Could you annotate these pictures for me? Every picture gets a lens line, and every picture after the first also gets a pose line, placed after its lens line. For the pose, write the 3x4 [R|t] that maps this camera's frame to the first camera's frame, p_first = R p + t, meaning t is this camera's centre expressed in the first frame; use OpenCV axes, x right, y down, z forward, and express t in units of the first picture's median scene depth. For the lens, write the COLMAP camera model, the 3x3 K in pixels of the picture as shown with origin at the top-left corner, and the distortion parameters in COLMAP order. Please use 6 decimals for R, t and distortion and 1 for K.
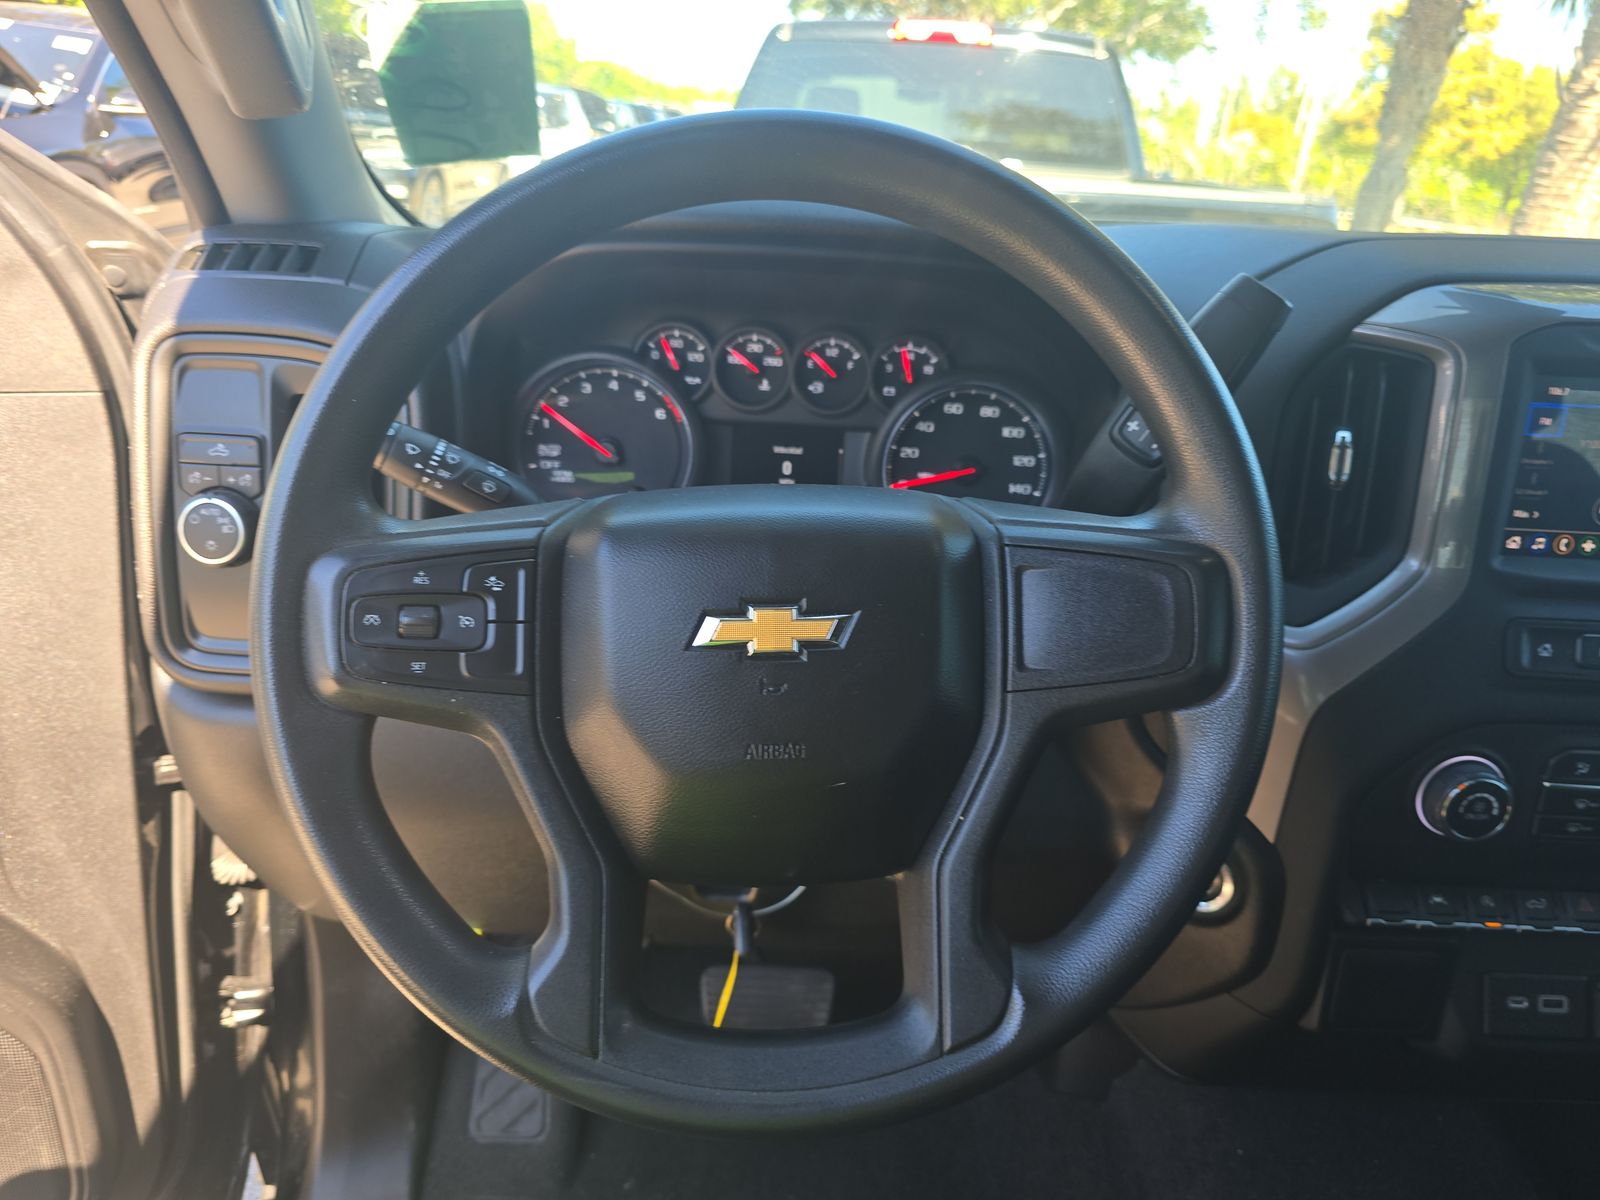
lens RADIAL K [[1104.1, 0, 800.0], [0, 1104.1, 600.0], [0, 0, 1]] dist [0.006433, 0.001041]
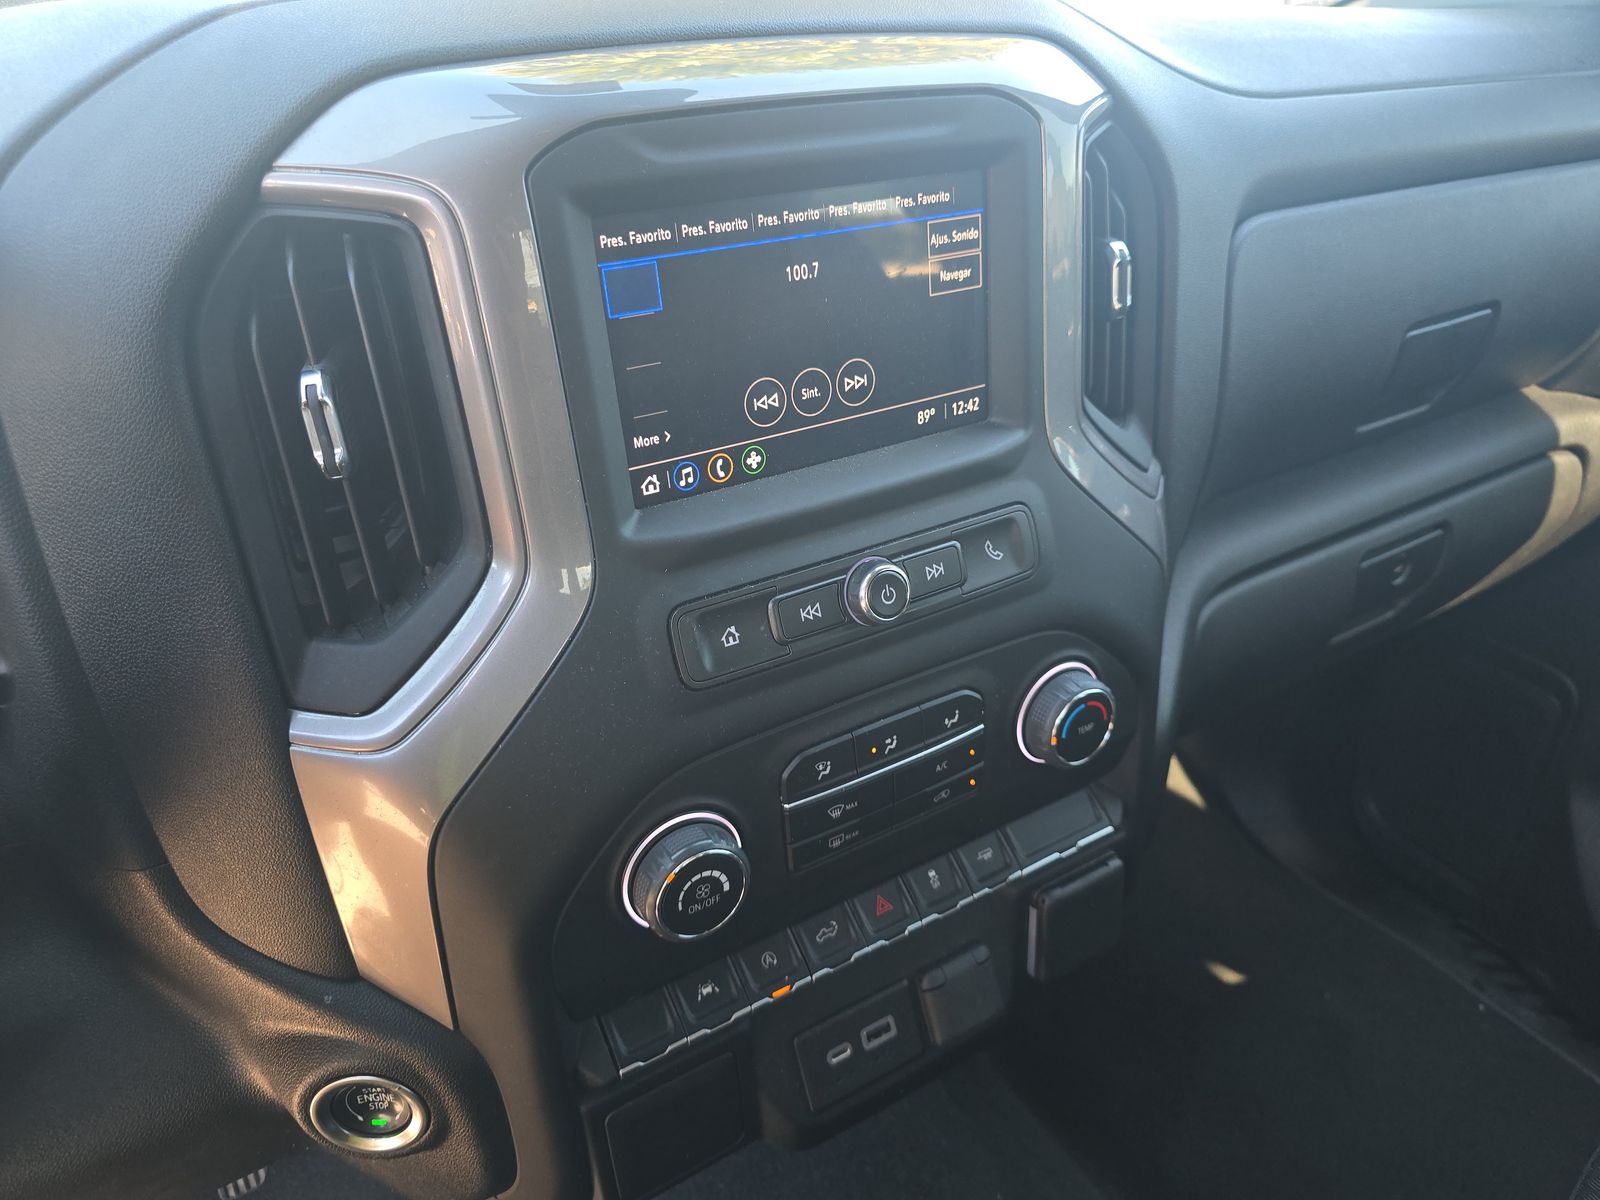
lens RADIAL K [[1104.1, 0, 800.0], [0, 1104.1, 600.0], [0, 0, 1]] dist [0.006433, 0.001041]
pose [[0.852883, -0.310061, 0.420063, 0.429810], [0.242733, 0.947803, 0.206763, -0.100097], [-0.462246, -0.074381, 0.883627, 0.391250]]
